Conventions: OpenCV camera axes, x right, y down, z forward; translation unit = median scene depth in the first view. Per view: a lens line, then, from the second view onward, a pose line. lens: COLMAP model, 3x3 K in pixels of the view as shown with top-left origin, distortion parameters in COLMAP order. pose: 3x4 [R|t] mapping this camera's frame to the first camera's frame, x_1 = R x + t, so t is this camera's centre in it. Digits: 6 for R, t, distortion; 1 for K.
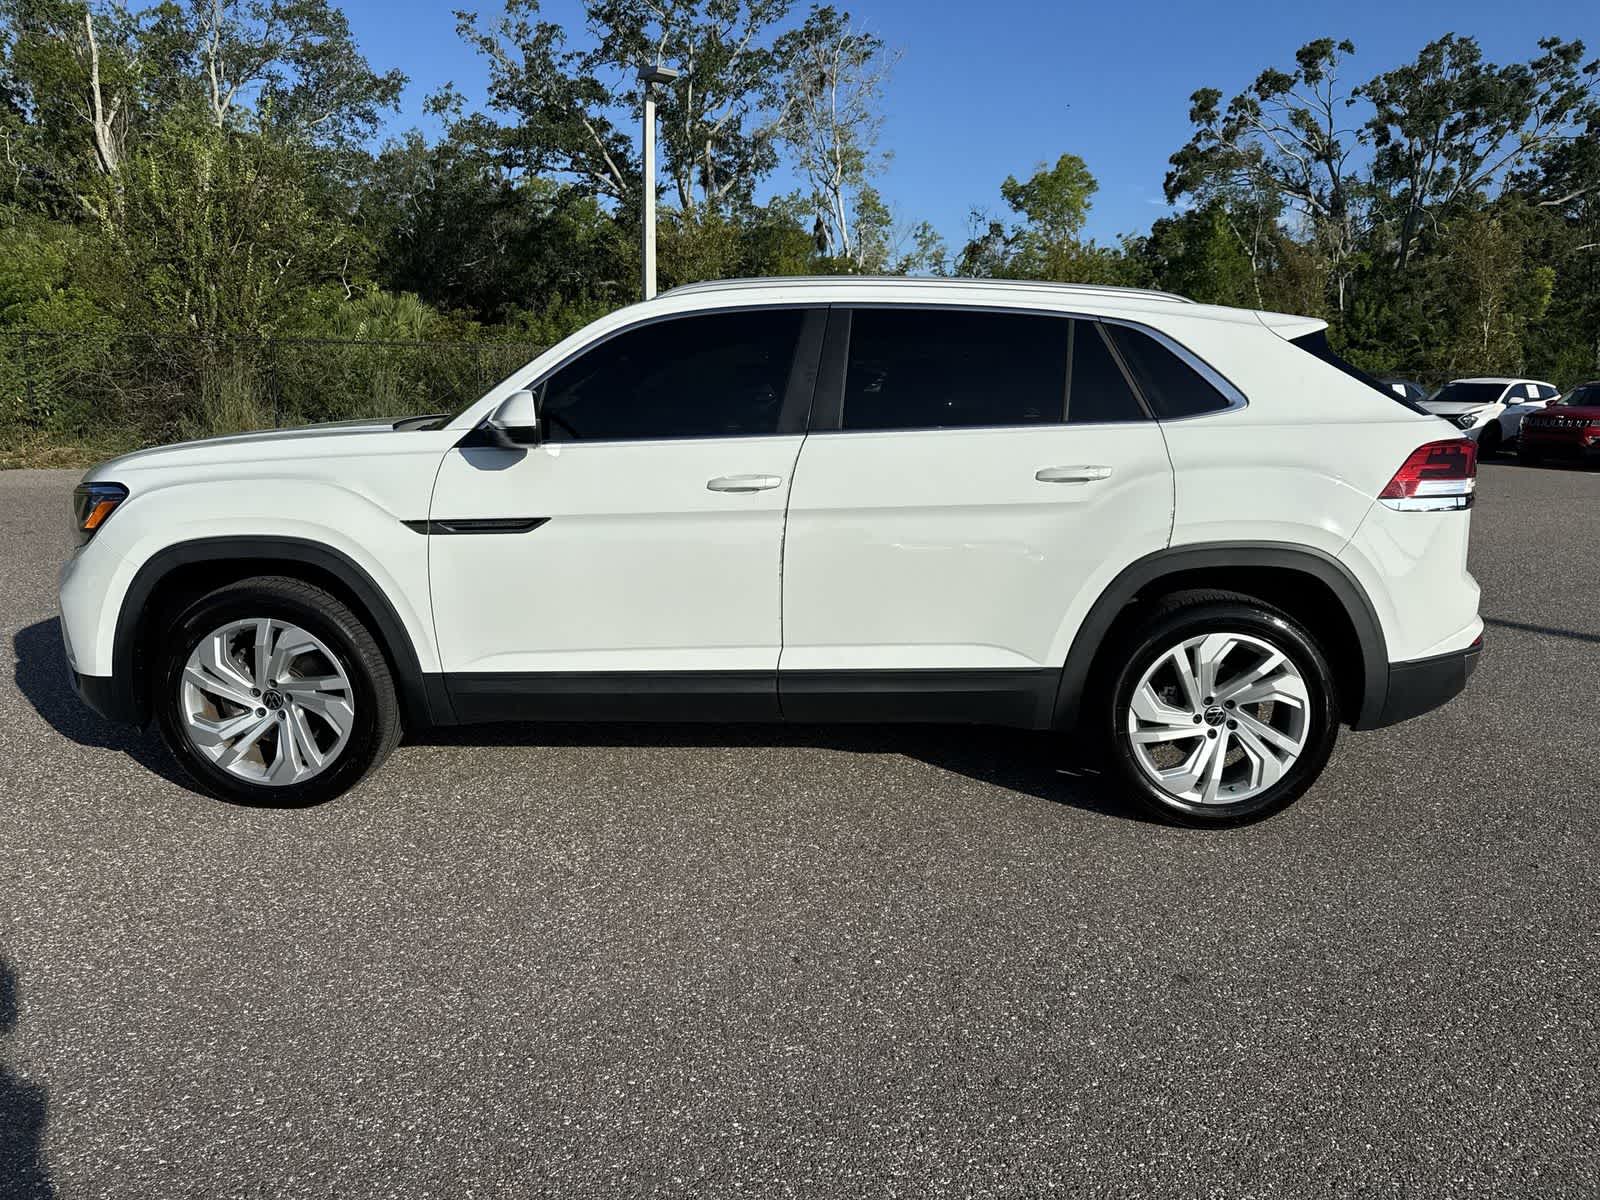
lens RADIAL K [[1128.3, 0, 847.7], [0, 1128.3, 617.8], [0, 0, 1]] dist [0.022629, -0.023185]
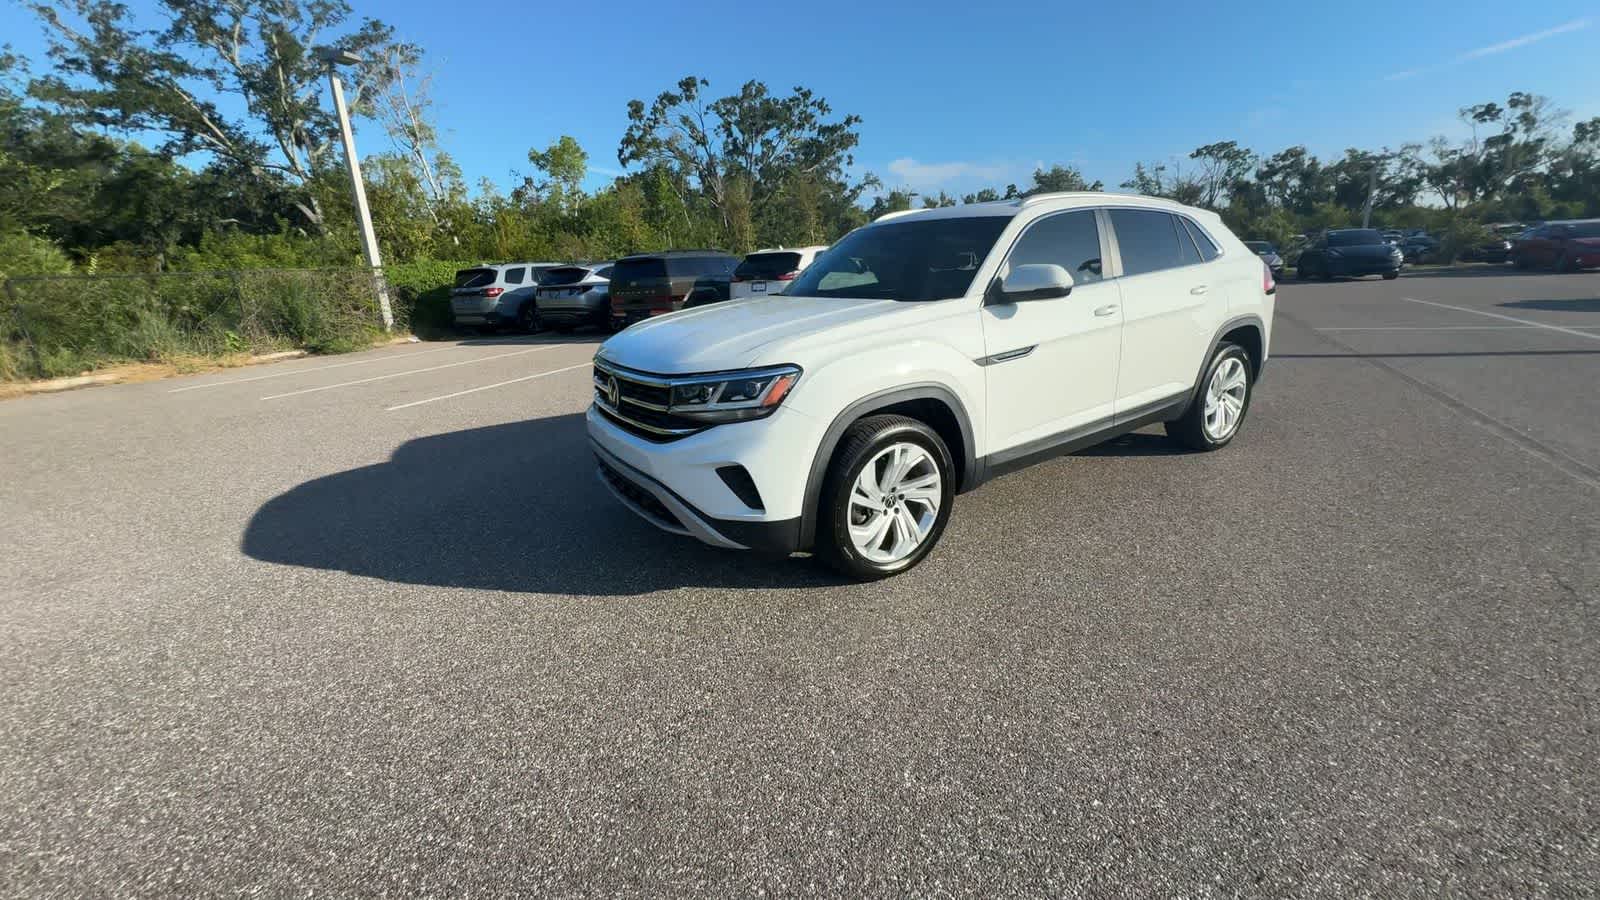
lens RADIAL K [[621.2, 0, 827.4], [0, 621.2, 449.8], [0, 0, 1]] dist [0.001409, 0.000267]
pose [[0.826133, -0.218365, 0.519443, -0.081207], [0.179106, 0.975810, 0.125360, -0.008618], [-0.534252, -0.010529, 0.845260, 0.032755]]
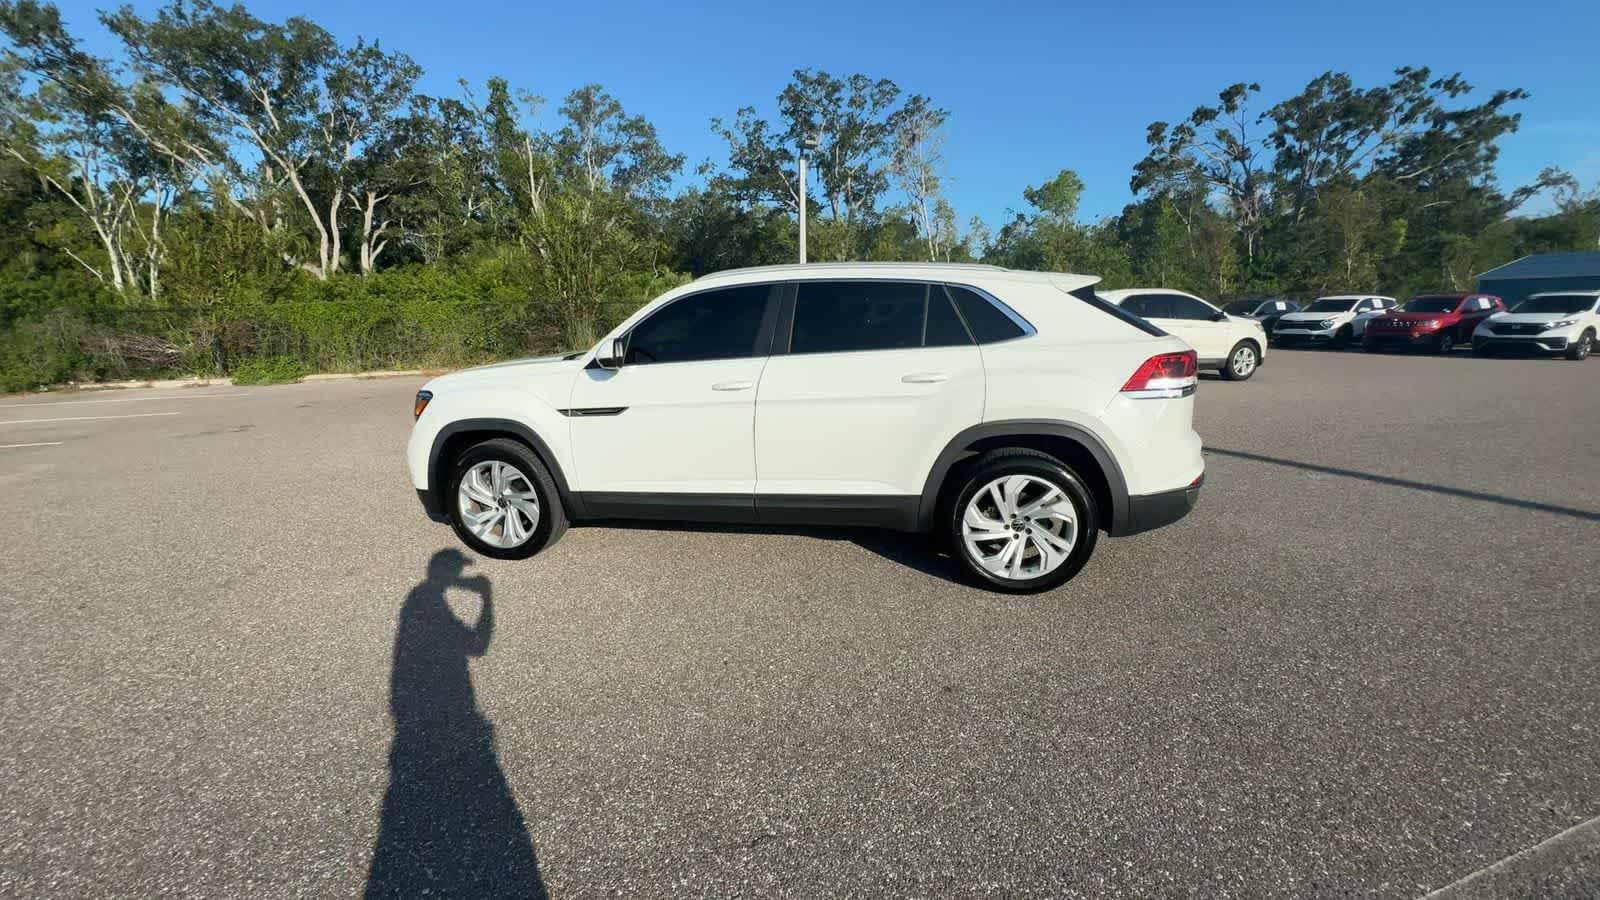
lens RADIAL K [[643.6, 0, 812.5], [0, 643.6, 451.9], [0, 0, 1]] dist [0.000992, 0.000638]
pose [[0.981441, 0.006446, -0.191658, 0.018041], [-0.005054, 0.999957, 0.007749, -0.002098], [0.191700, -0.006636, 0.981431, 0.003039]]
